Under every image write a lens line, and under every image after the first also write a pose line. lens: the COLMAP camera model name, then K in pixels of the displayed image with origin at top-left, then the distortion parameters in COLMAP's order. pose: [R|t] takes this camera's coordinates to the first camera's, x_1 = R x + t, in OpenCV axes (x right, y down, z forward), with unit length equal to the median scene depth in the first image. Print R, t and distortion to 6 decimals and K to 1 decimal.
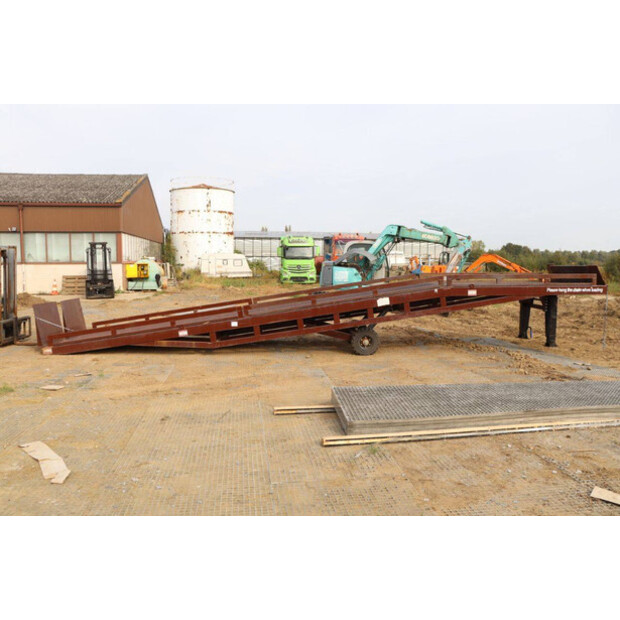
lens RADIAL K [[514.7, 0, 332.3], [0, 514.7, 310.2], [0, 0, 1]] dist [-0.115704, 0.015200]
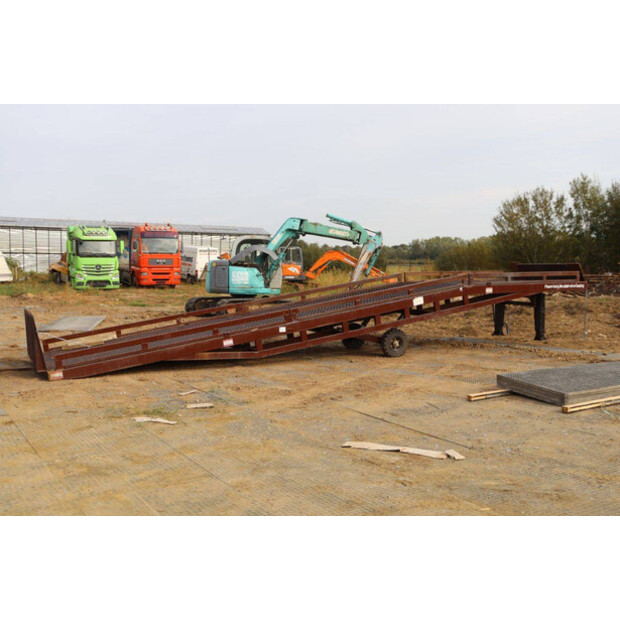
lens RADIAL K [[669.6, 0, 333.5], [0, 669.6, 310.6], [0, 0, 1]] dist [-0.052697, 0.031357]
pose [[0.908783, -0.029885, 0.416198, -0.301228], [0.037546, 0.999243, -0.010233, 0.004445], [-0.415577, 0.024926, 0.909217, -0.054542]]
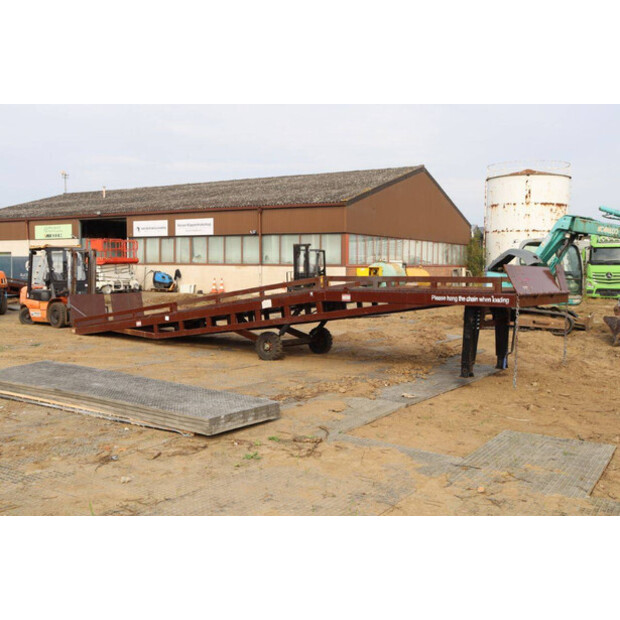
lens RADIAL K [[669.6, 0, 333.5], [0, 669.6, 310.6], [0, 0, 1]] dist [-0.052697, 0.031357]
pose [[0.745205, 0.046491, -0.665213, 0.511576], [-0.068664, 0.997614, -0.007199, -0.001751], [0.663291, 0.051041, 0.746619, 0.083500]]
